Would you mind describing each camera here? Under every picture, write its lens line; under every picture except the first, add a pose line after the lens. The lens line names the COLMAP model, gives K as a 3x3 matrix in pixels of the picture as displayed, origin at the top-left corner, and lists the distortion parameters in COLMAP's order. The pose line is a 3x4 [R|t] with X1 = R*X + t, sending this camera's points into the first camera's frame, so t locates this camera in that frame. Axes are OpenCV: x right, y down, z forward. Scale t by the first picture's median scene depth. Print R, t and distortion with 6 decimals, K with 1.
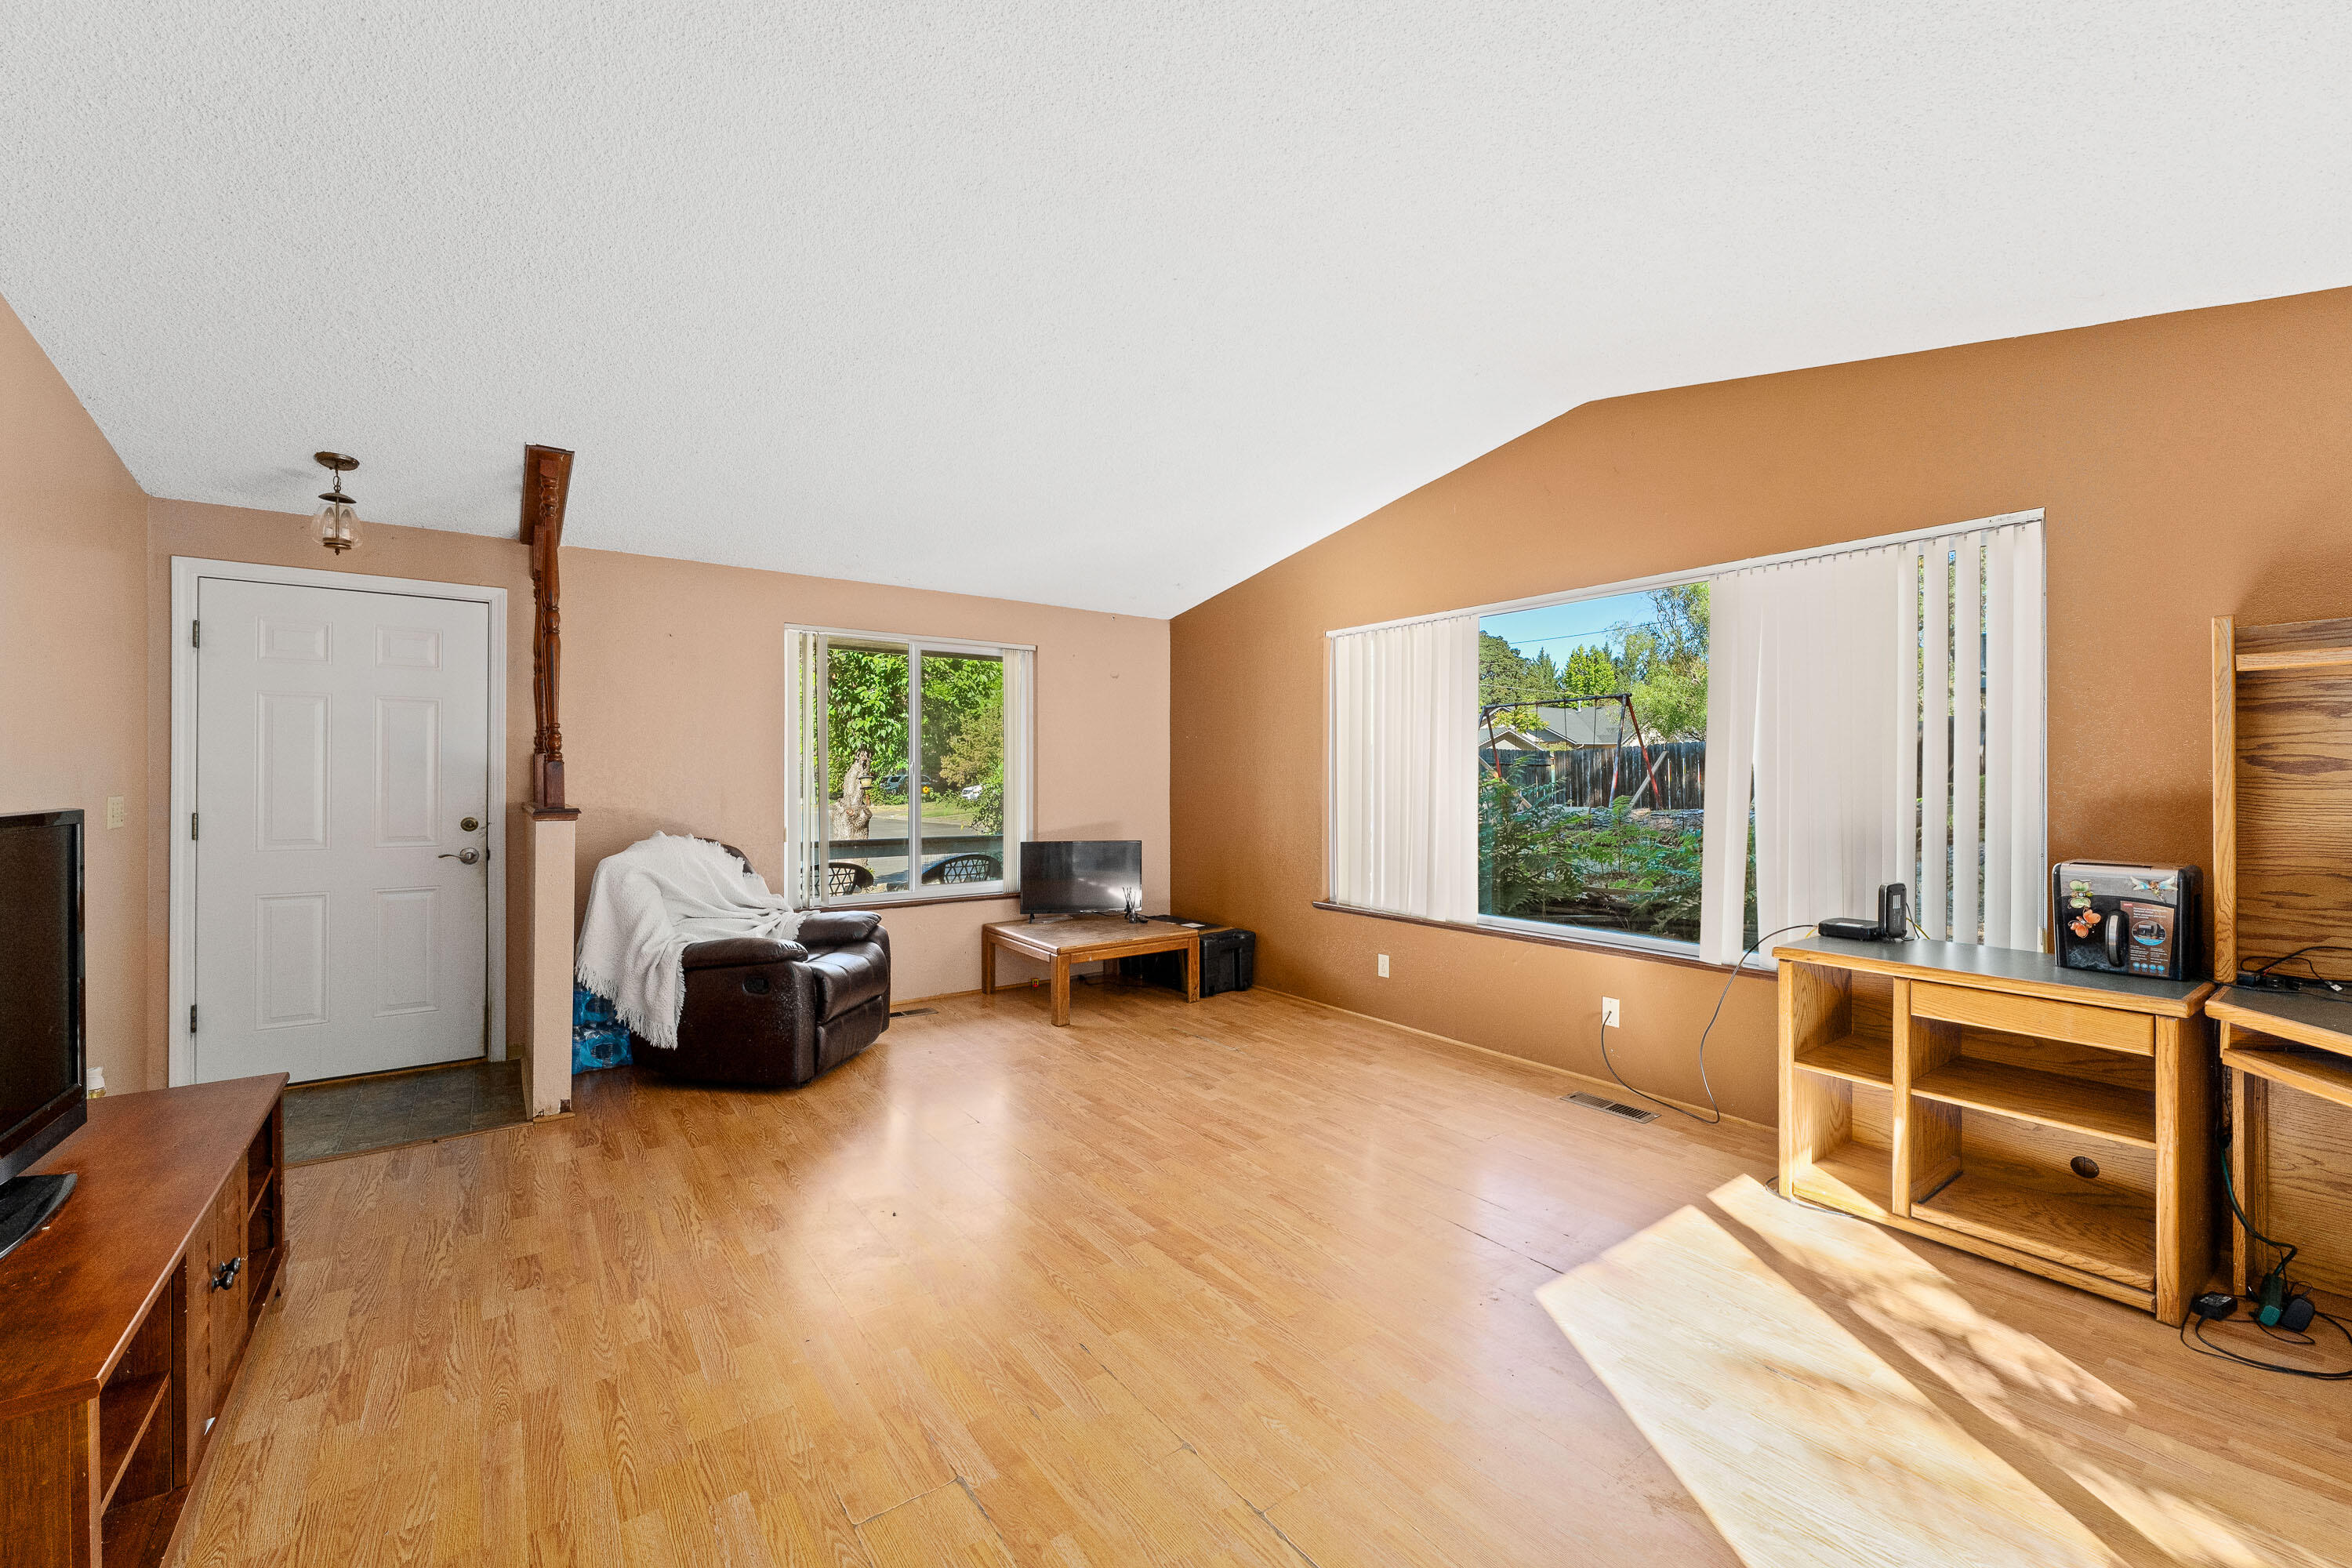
lens RADIAL K [[943.7, 0, 1180.7], [0, 943.7, 778.5], [0, 0, 1]] dist [0.001920, -0.000081]
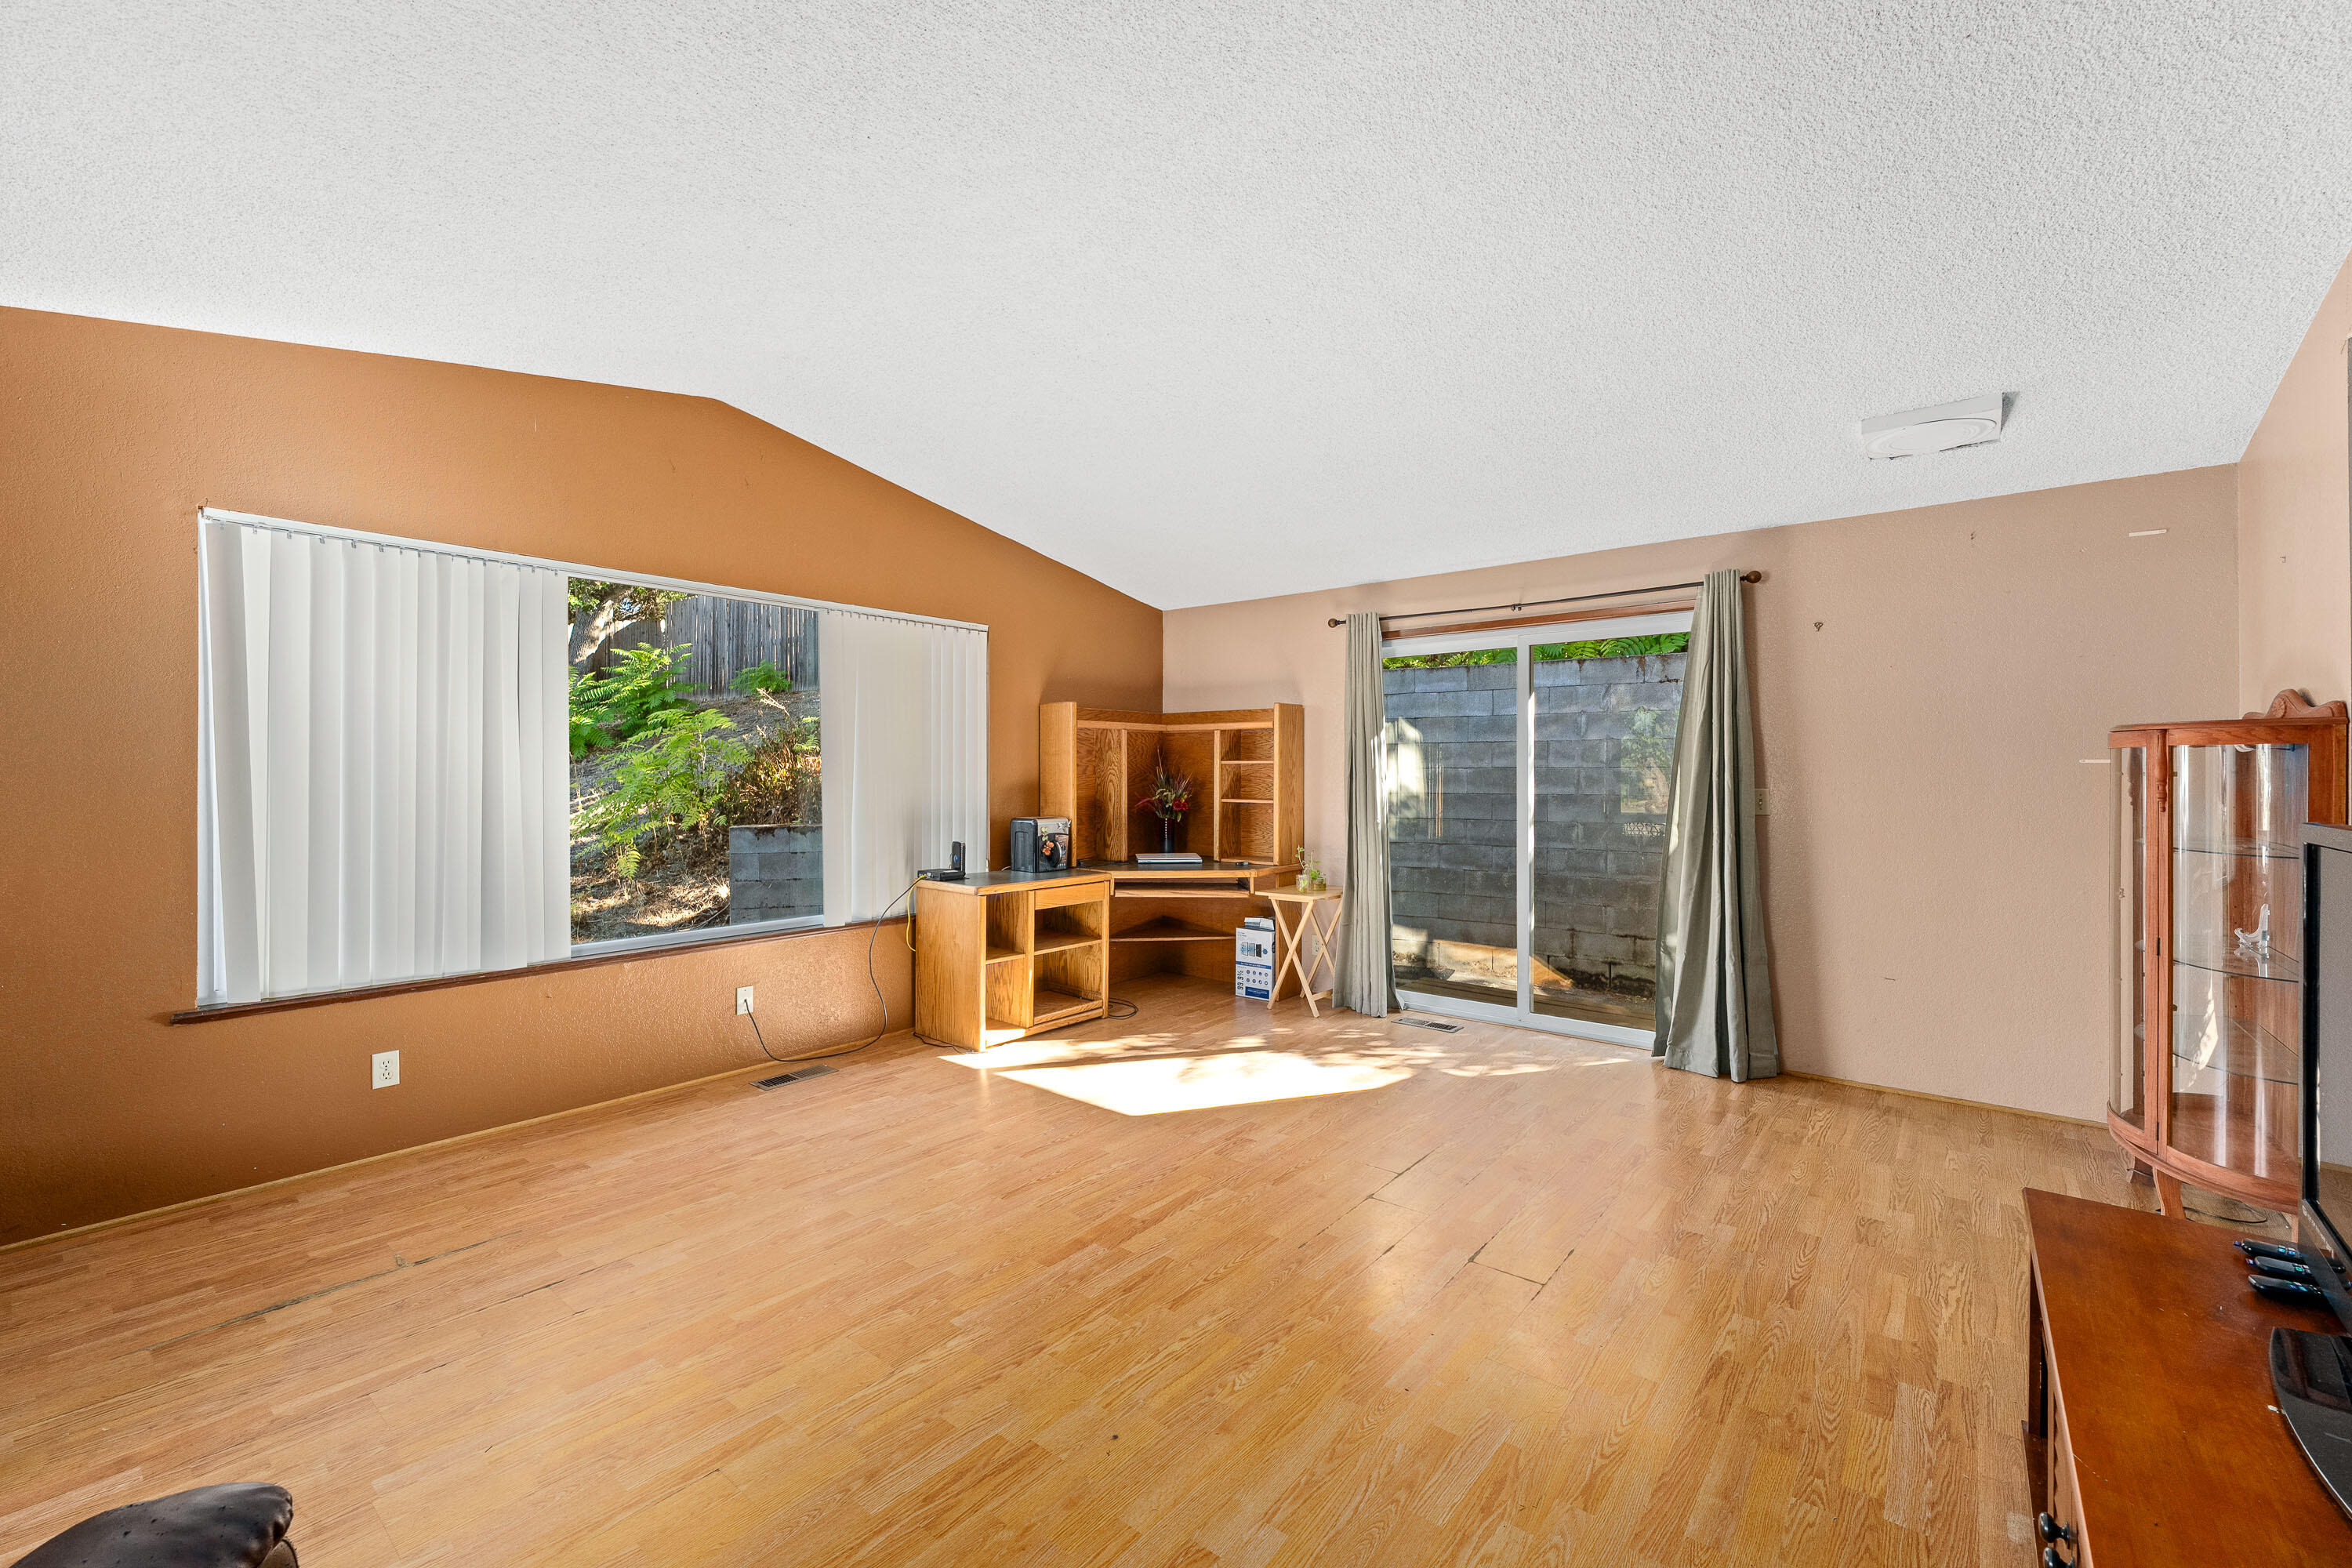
lens RADIAL K [[943.7, 0, 1180.6], [0, 943.7, 776.3], [0, 0, 1]] dist [0.001920, -0.000081]
pose [[-0.243895, -0.002741, 0.969798, -0.727076], [0.002329, 0.999991, 0.003412, -0.002849], [-0.969799, 0.003090, -0.243886, 0.848481]]
